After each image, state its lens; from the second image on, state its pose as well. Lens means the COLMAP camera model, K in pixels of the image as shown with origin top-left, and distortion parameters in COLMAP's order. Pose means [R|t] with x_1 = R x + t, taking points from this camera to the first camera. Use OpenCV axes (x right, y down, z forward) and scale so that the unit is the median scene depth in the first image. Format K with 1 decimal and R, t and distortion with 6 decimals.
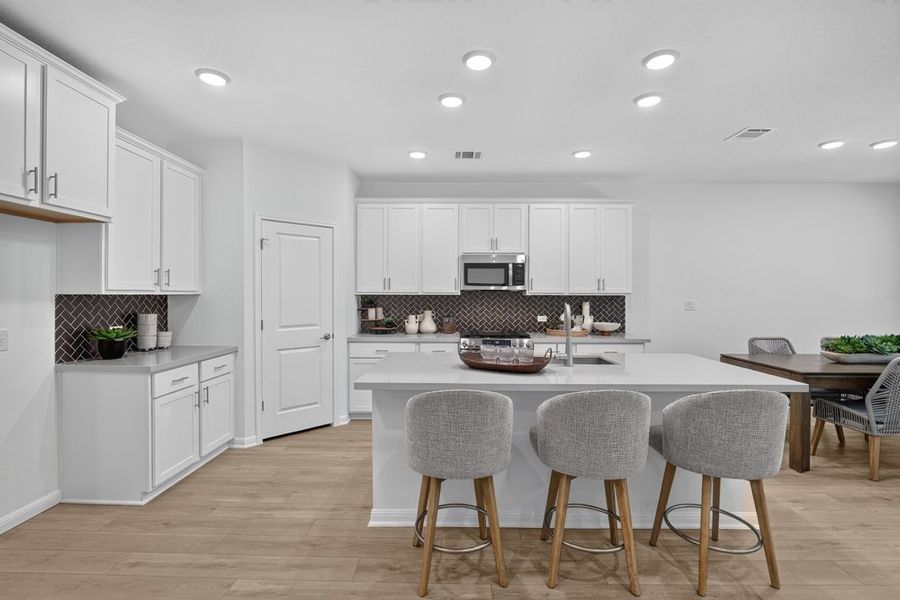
lens RADIAL K [[396.3, 0, 450.0], [0, 396.3, 300.0], [0, 0, 1]] dist [-0.029527, -0.000125]
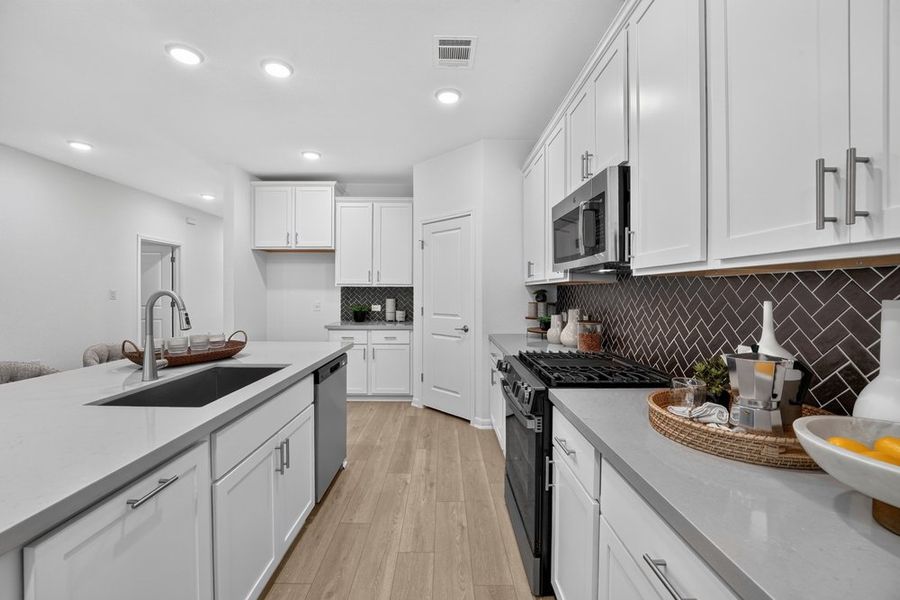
lens RADIAL K [[362.2, 0, 450.0], [0, 362.2, 300.0], [0, 0, 1]] dist [-0.038889, -0.000035]
pose [[0.031366, 0.017939, -0.999347, 0.616529], [-0.018073, 0.999686, 0.017378, 0.007579], [0.999345, 0.017516, 0.031681, 1.003000]]
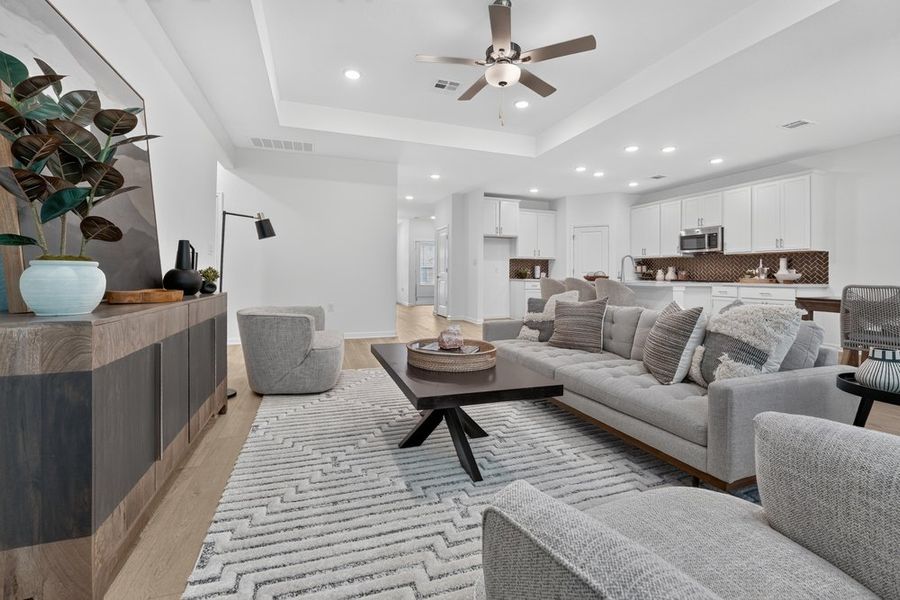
lens RADIAL K [[386.0, 0, 446.2], [0, 386.0, 274.7], [0, 0, 1]] dist [-0.002849, -0.000265]
pose [[0.337419, 0.002388, -0.941352, 1.418953], [-0.020146, 0.999786, -0.004685, 0.106029], [0.941139, 0.020546, 0.337395, -0.506792]]
